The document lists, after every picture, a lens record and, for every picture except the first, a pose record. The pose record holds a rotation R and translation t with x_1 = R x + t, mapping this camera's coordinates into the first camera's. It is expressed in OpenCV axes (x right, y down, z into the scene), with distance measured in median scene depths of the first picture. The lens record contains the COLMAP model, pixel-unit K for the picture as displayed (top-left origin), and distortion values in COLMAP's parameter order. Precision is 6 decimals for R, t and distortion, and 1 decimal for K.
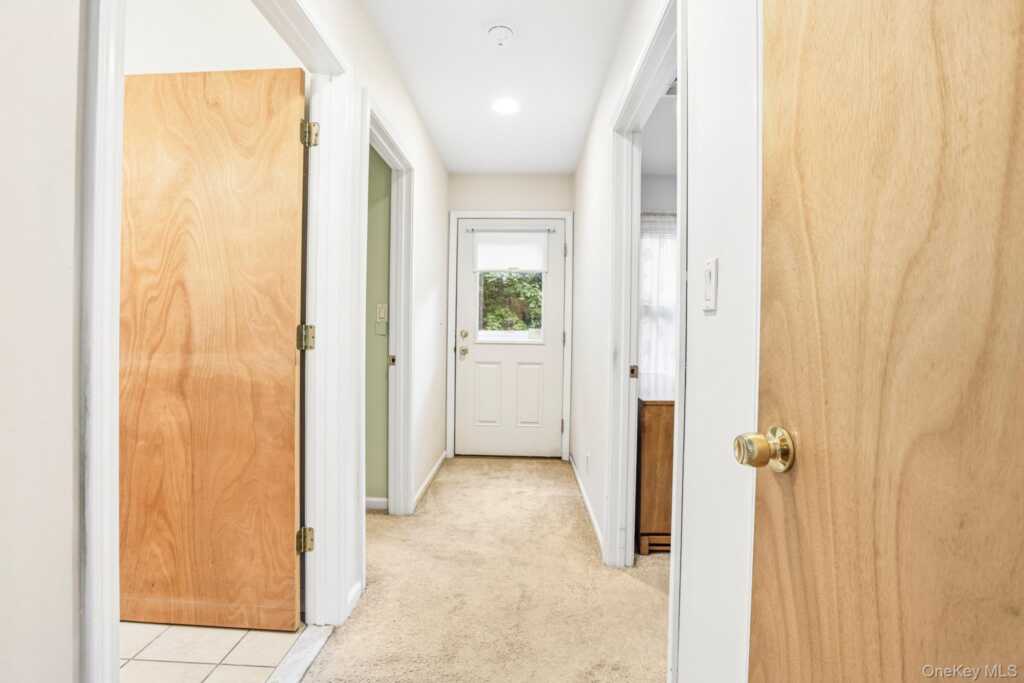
lens RADIAL K [[469.2, 0, 507.4], [0, 469.2, 337.7], [0, 0, 1]] dist [-0.056697, 0.018139]
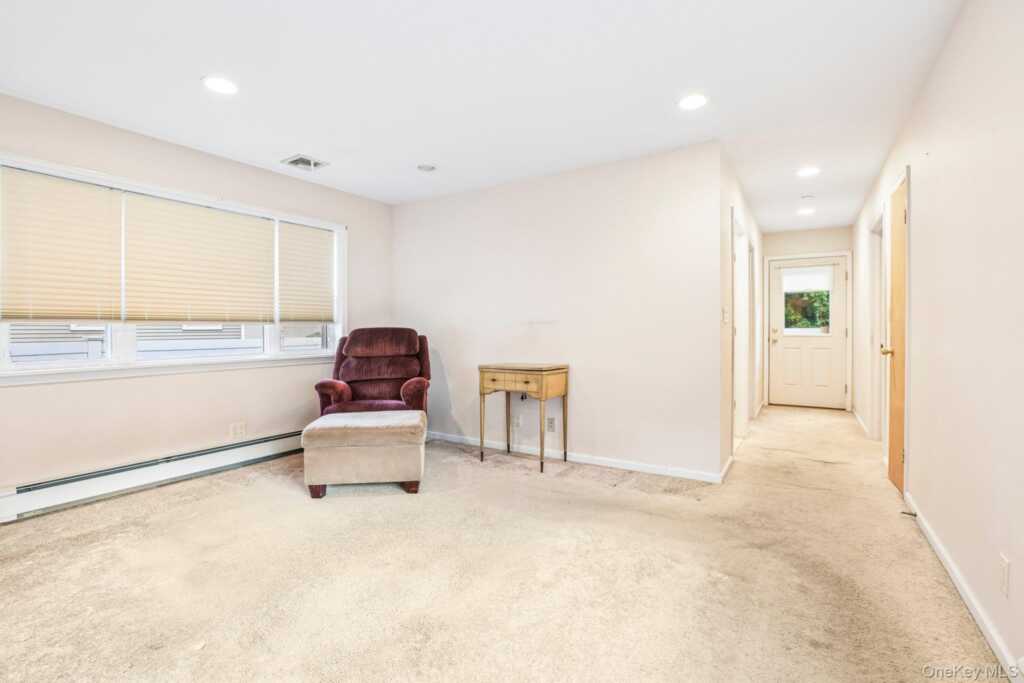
lens RADIAL K [[469.0, 0, 511.4], [0, 469.0, 333.0], [0, 0, 1]] dist [-0.053438, 0.018788]
pose [[0.864356, -0.011029, -0.502760, -0.076333], [0.006876, 0.999925, -0.010114, 0.010945], [0.502834, 0.005285, 0.864367, -0.874423]]
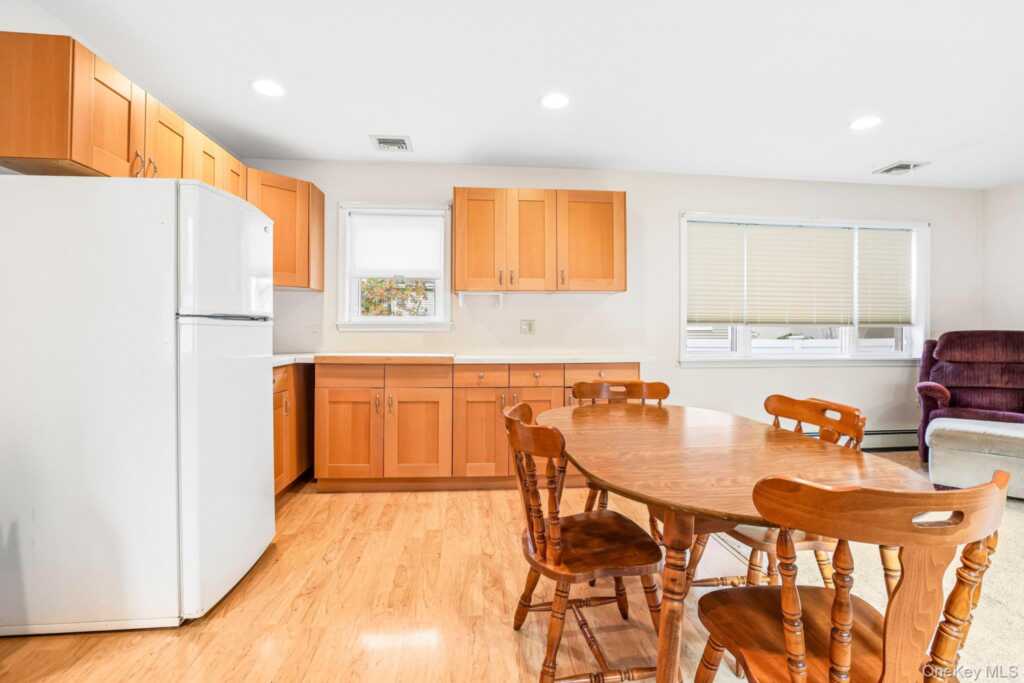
lens RADIAL K [[461.1, 0, 513.4], [0, 461.1, 336.1], [0, 0, 1]] dist [-0.060972, 0.021719]
pose [[0.134279, 0.001131, -0.990943, -0.104862], [-0.016580, 0.999862, -0.001106, 0.014772], [0.990805, 0.016579, 0.134279, -1.196121]]
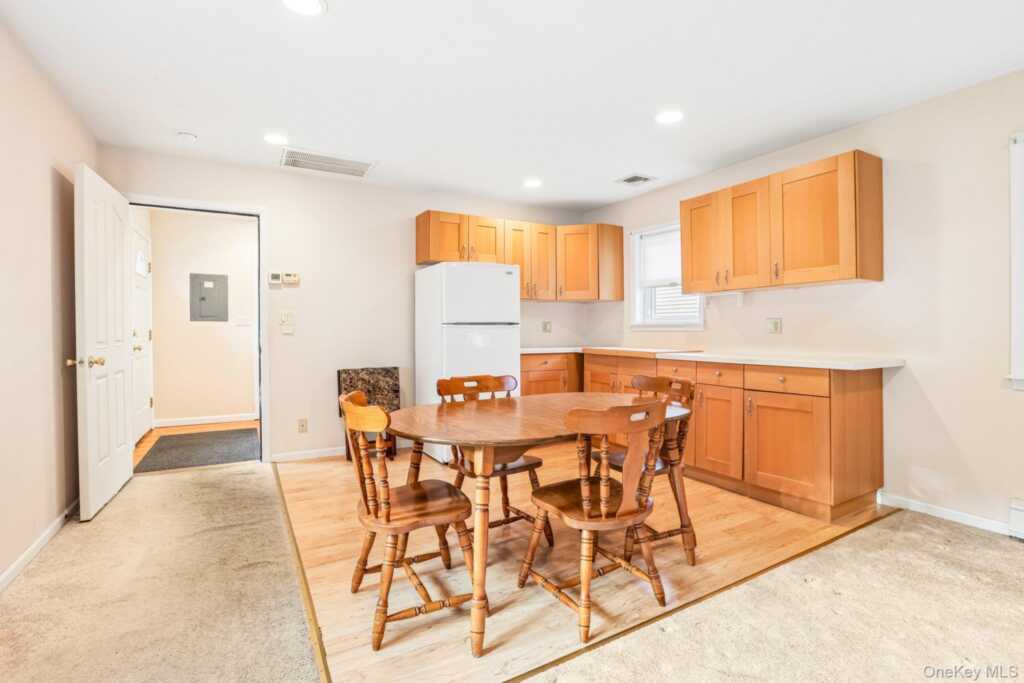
lens RADIAL K [[469.0, 0, 511.4], [0, 469.0, 333.0], [0, 0, 1]] dist [-0.053438, 0.018788]
pose [[-0.843809, -0.007966, -0.536584, -0.152448], [-0.017063, 0.999783, 0.011990, 0.005729], [0.536372, 0.019273, -0.843762, -0.539756]]
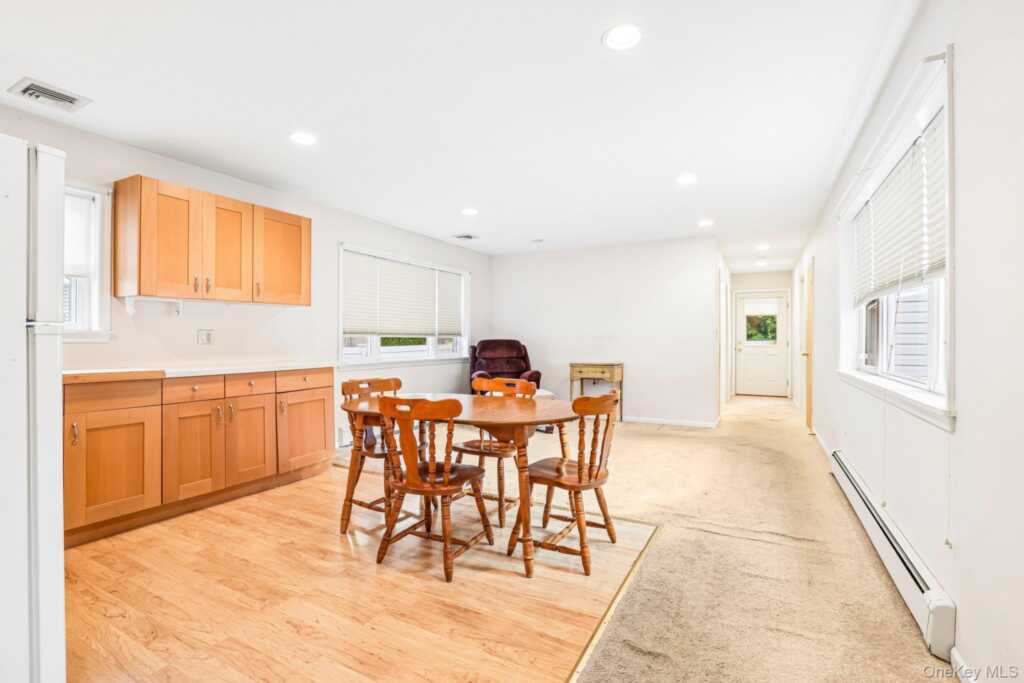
lens RADIAL K [[469.2, 0, 507.4], [0, 469.2, 337.7], [0, 0, 1]] dist [-0.056697, 0.018139]
pose [[0.897428, -0.013431, -0.440957, -0.114185], [0.003307, 0.999713, -0.023721, 0.019556], [0.441149, 0.019830, 0.897215, -1.601079]]
